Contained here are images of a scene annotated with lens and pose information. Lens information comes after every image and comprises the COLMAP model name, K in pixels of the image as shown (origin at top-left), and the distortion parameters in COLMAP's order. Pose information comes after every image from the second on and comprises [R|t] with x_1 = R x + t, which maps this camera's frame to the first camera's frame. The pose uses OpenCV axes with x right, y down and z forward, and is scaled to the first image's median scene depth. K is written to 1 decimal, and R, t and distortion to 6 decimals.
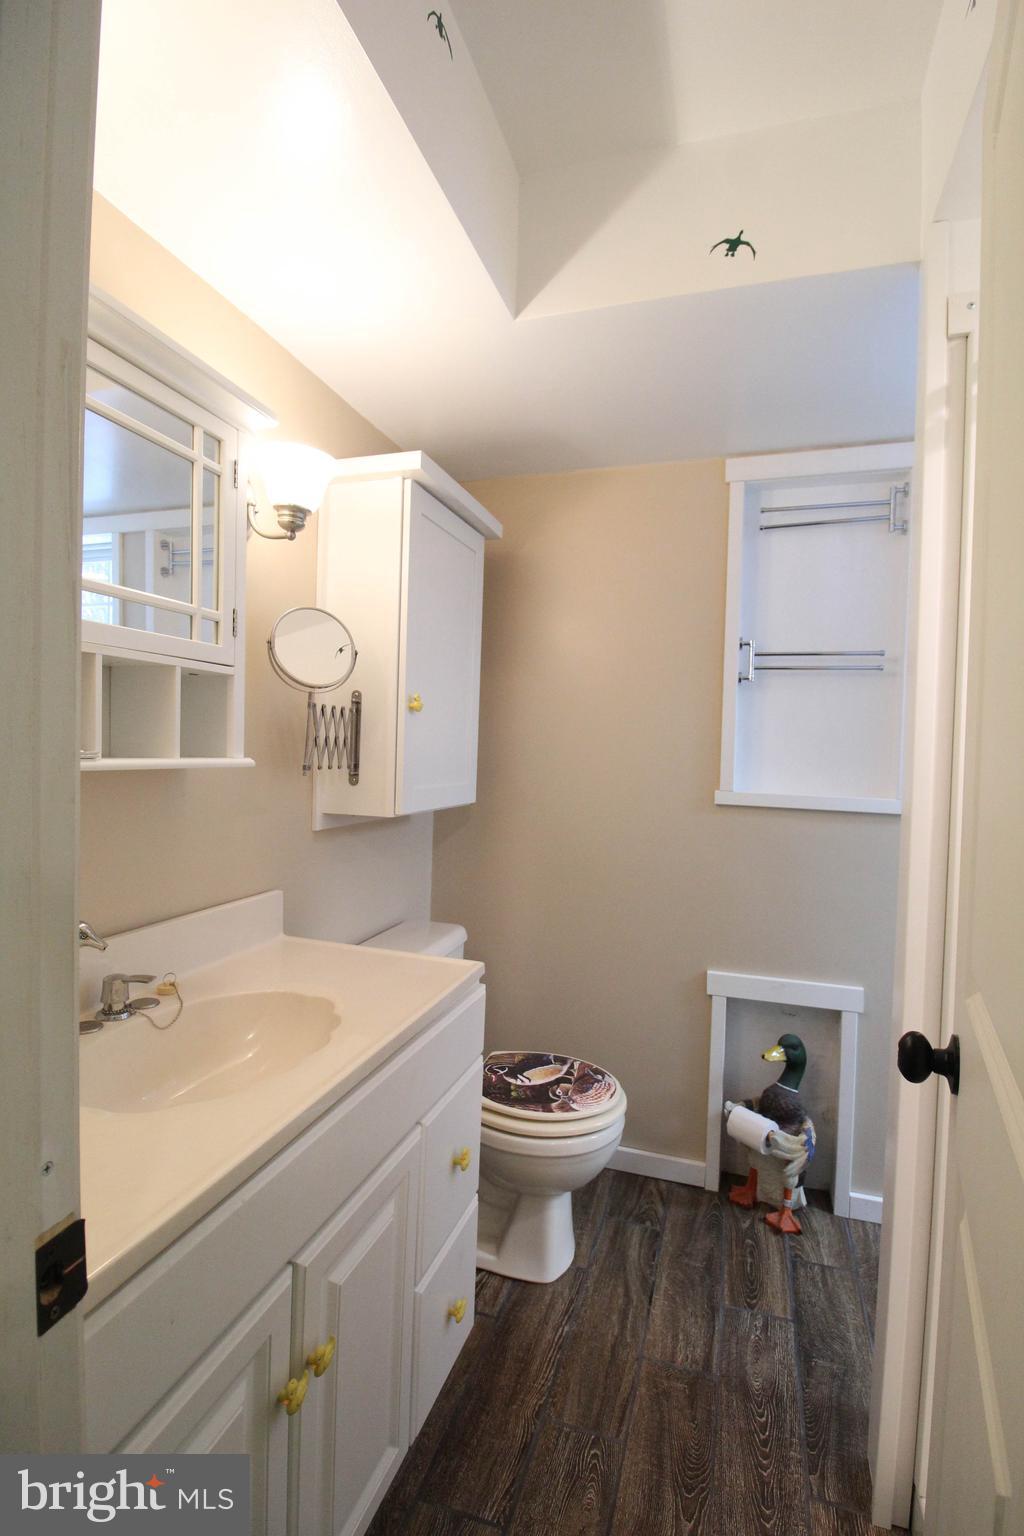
lens RADIAL K [[708.7, 0, 532.6], [0, 708.7, 763.1], [0, 0, 1]] dist [0.000091, -0.013472]
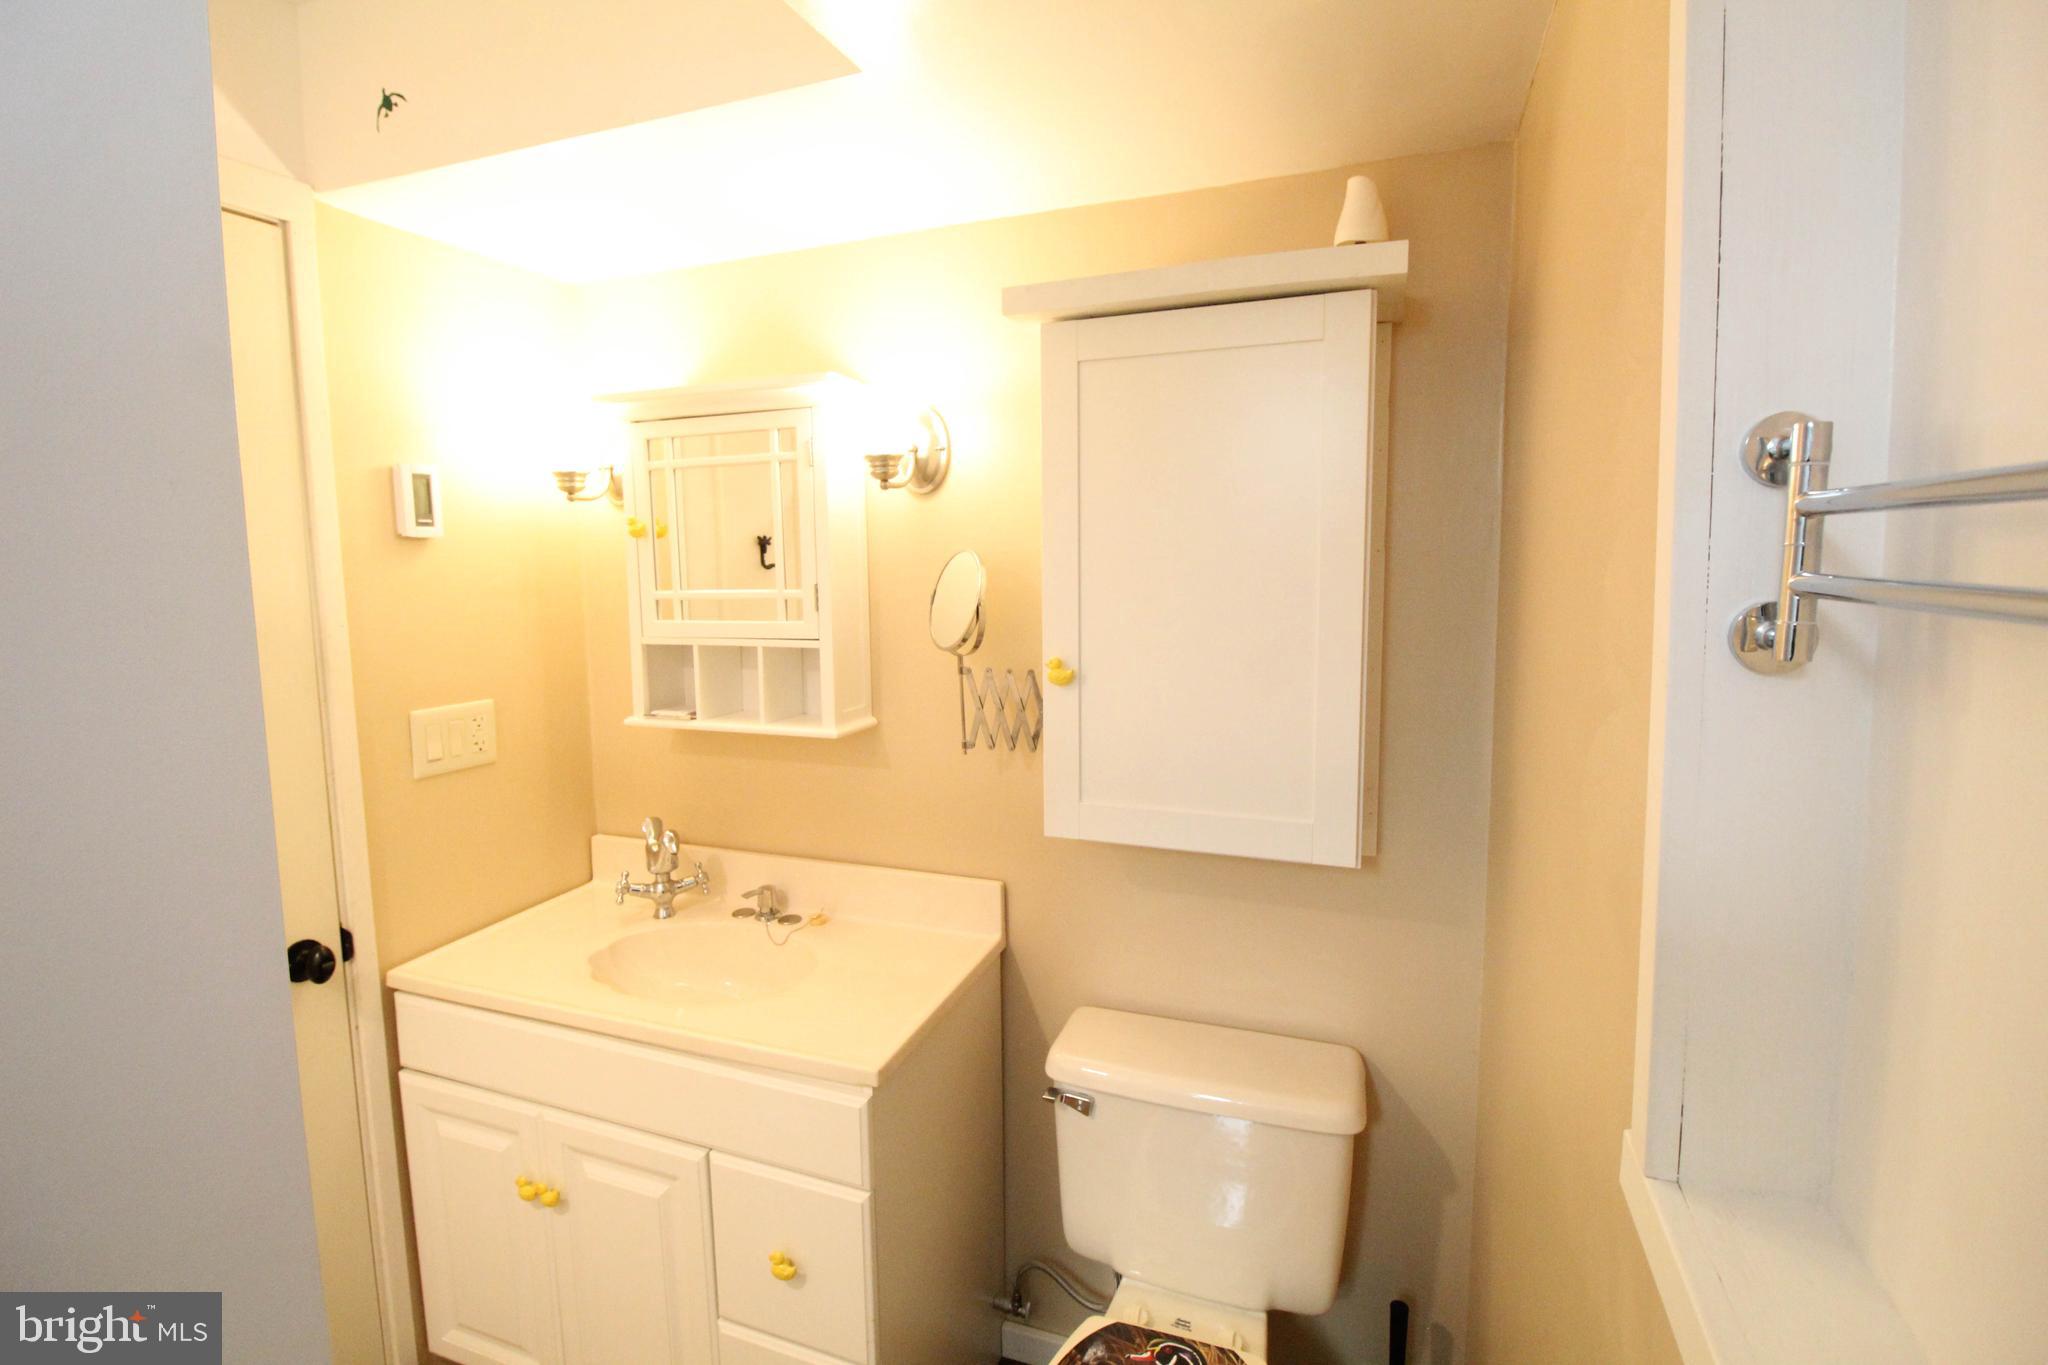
lens RADIAL K [[945.0, 0, 1023.6], [0, 945.0, 654.4], [0, 0, 1]] dist [0.000091, -0.013472]
pose [[-0.059847, 0.072021, -0.995606, 0.954666], [-0.018206, 0.997149, 0.073227, -0.227784], [0.998042, 0.022509, -0.058365, 1.411041]]
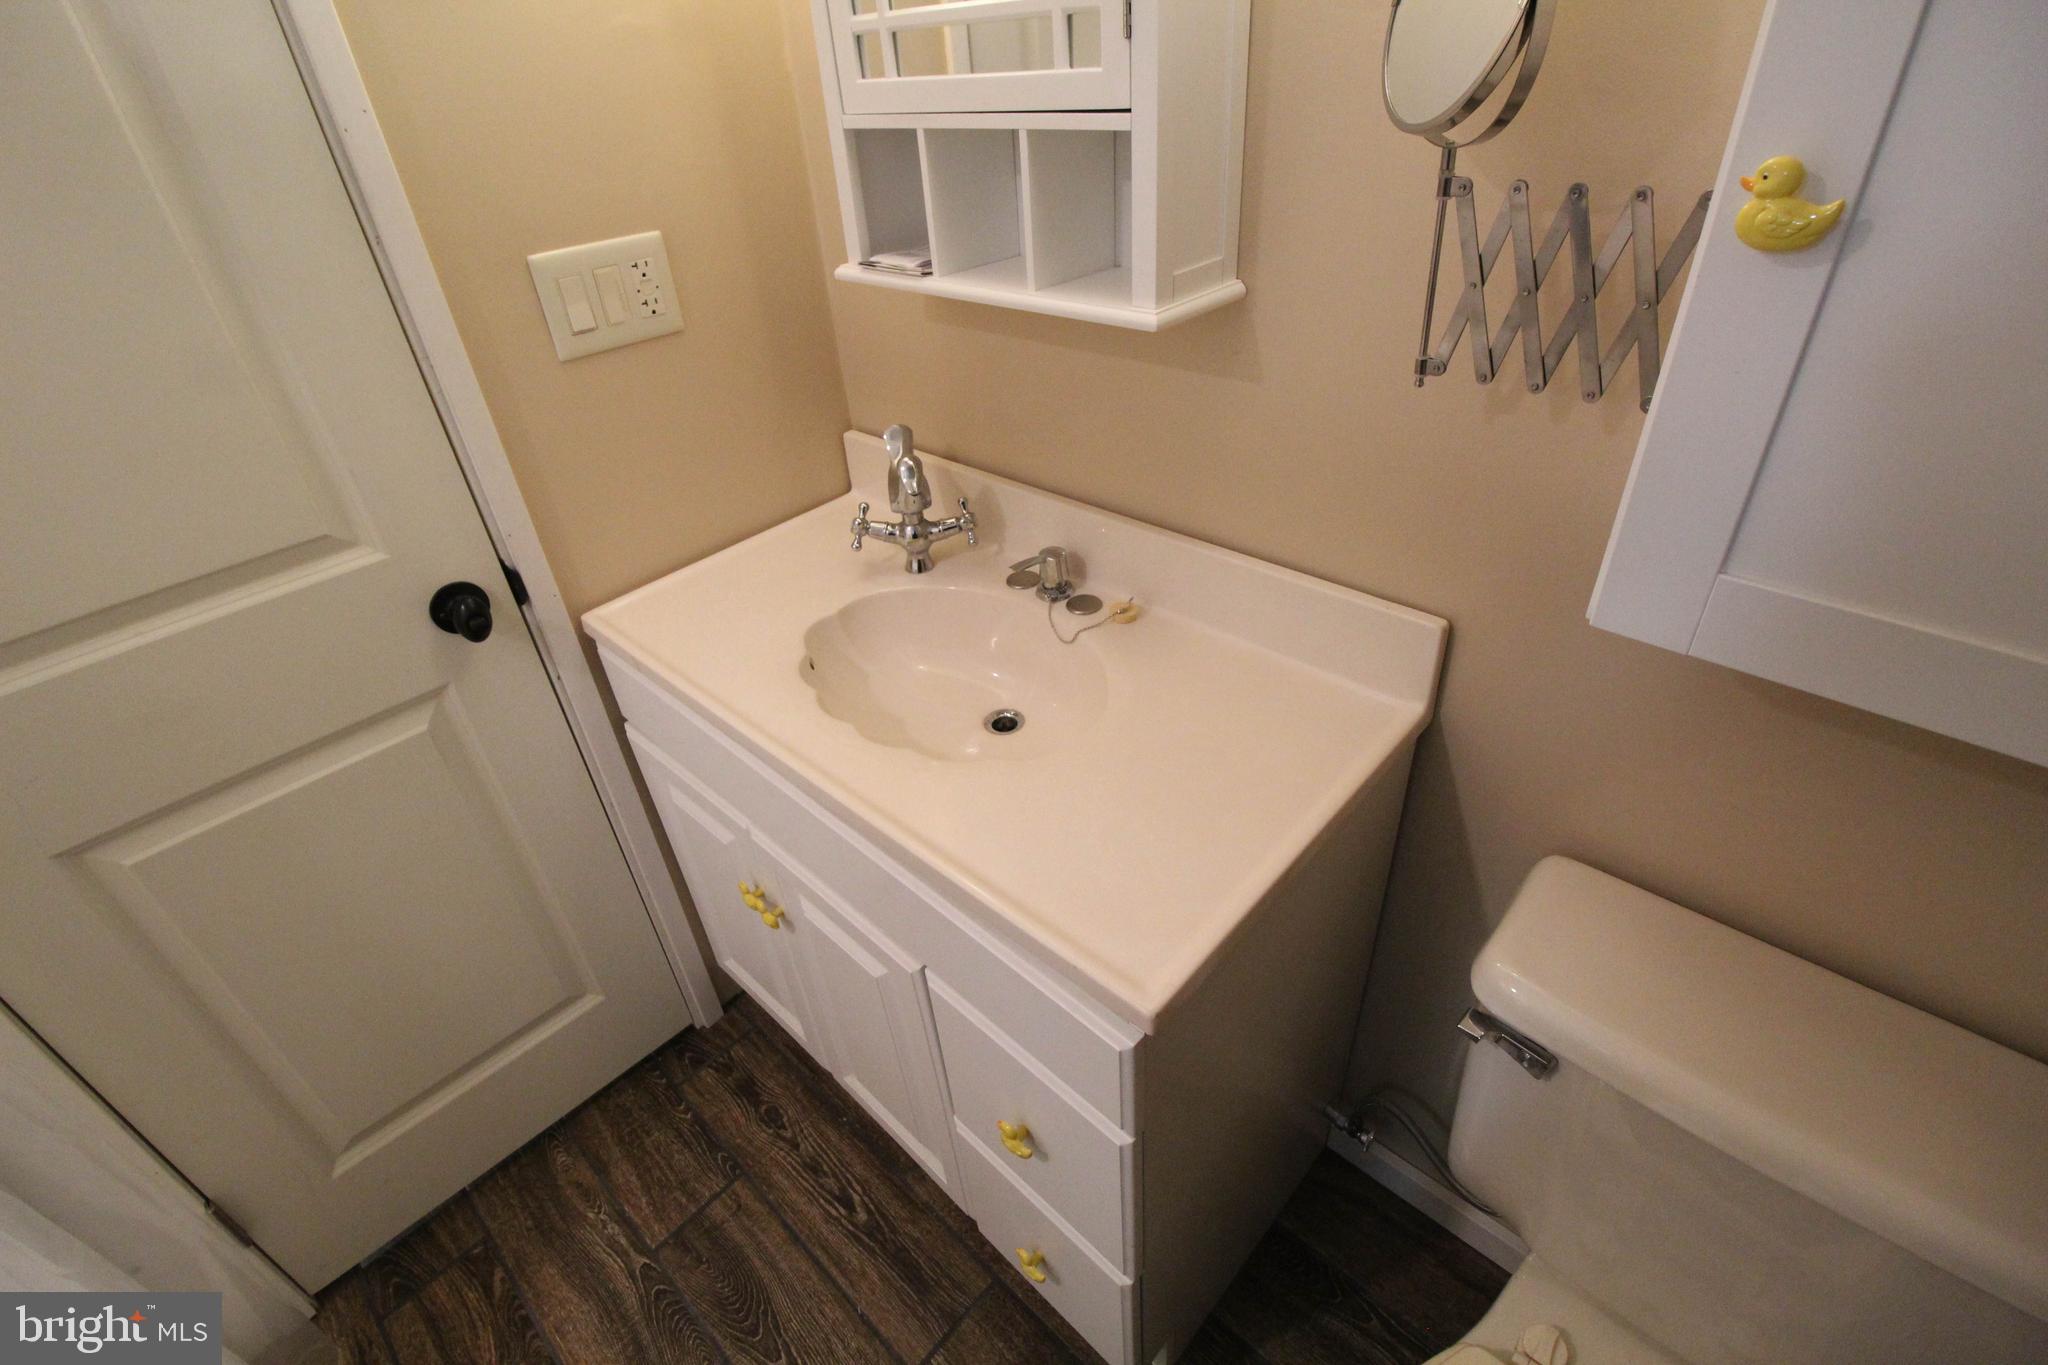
lens RADIAL K [[945.0, 0, 1023.6], [0, 945.0, 654.4], [0, 0, 1]] dist [0.000091, -0.013472]
pose [[-0.451281, 0.498421, -0.740217, 0.281499], [0.031290, 0.837813, 0.545061, -0.184278], [0.891833, 0.222814, -0.393684, 1.302030]]
